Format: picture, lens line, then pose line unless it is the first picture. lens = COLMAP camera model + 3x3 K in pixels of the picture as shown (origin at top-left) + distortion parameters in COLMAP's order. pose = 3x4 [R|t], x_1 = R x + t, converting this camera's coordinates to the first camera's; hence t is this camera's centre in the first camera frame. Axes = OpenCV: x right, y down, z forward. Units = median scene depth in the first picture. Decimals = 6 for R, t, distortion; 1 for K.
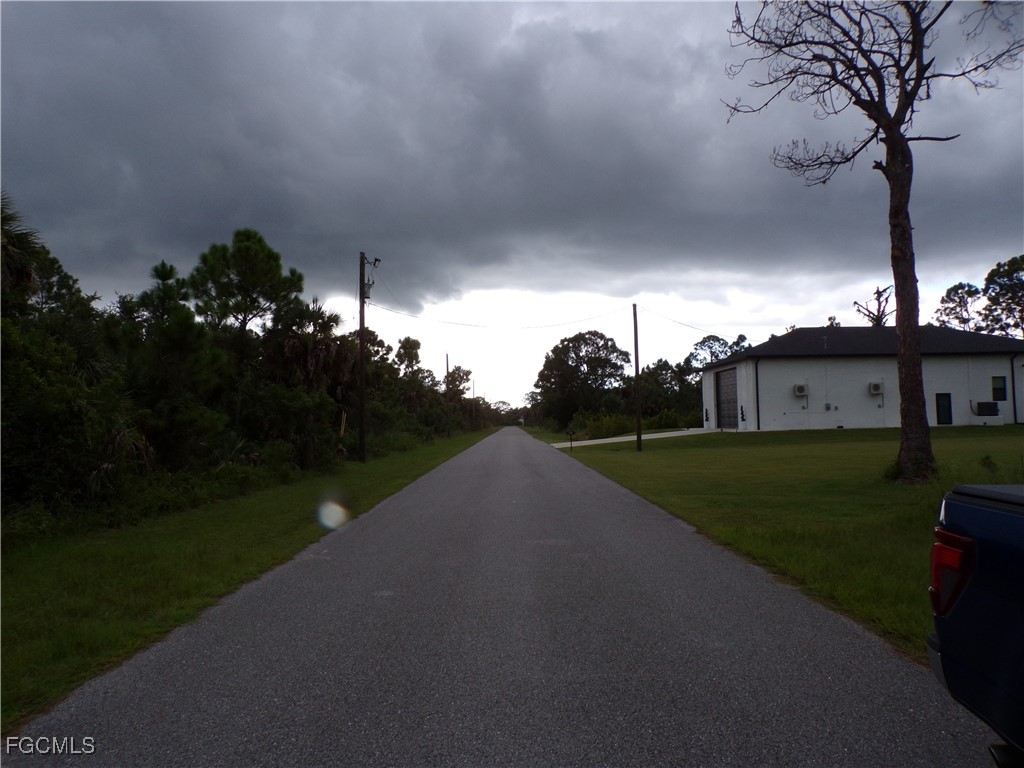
lens RADIAL K [[699.1, 0, 512.0], [0, 699.1, 384.0], [0, 0, 1]] dist [0.019241, 0.000903]
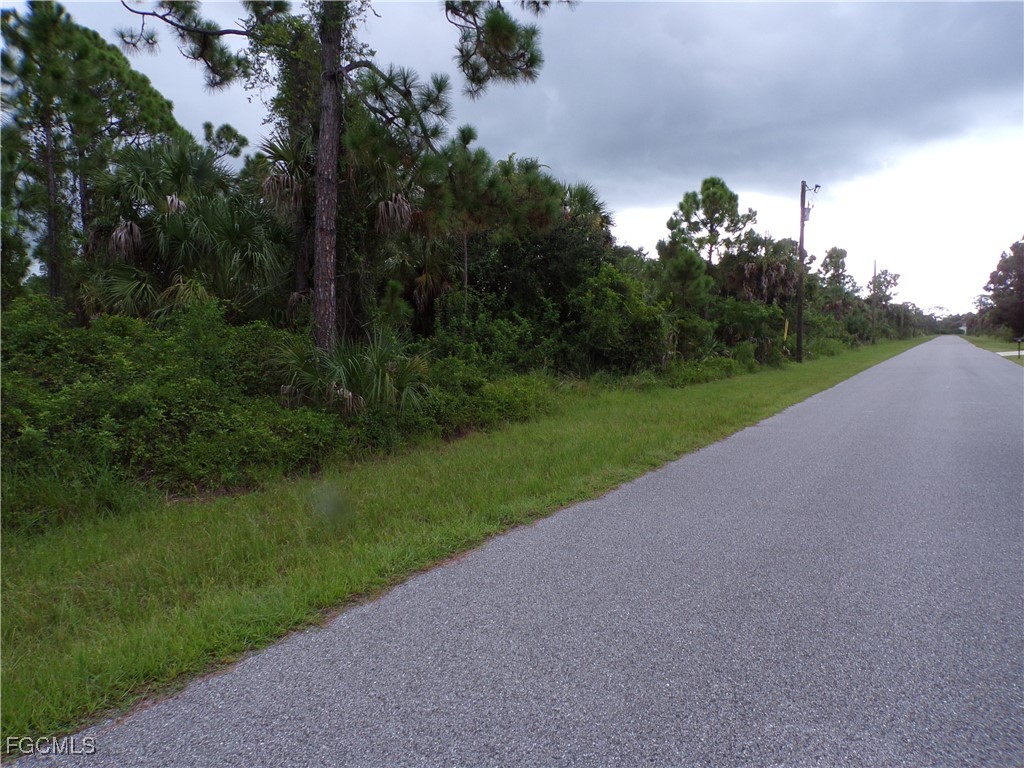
lens RADIAL K [[699.1, 0, 512.0], [0, 699.1, 384.0], [0, 0, 1]] dist [0.019241, 0.000903]
pose [[0.849563, 0.048089, -0.525291, 0.000623], [0.021798, 0.991785, 0.126049, -0.007027], [0.527037, -0.118537, 0.841535, -0.143017]]
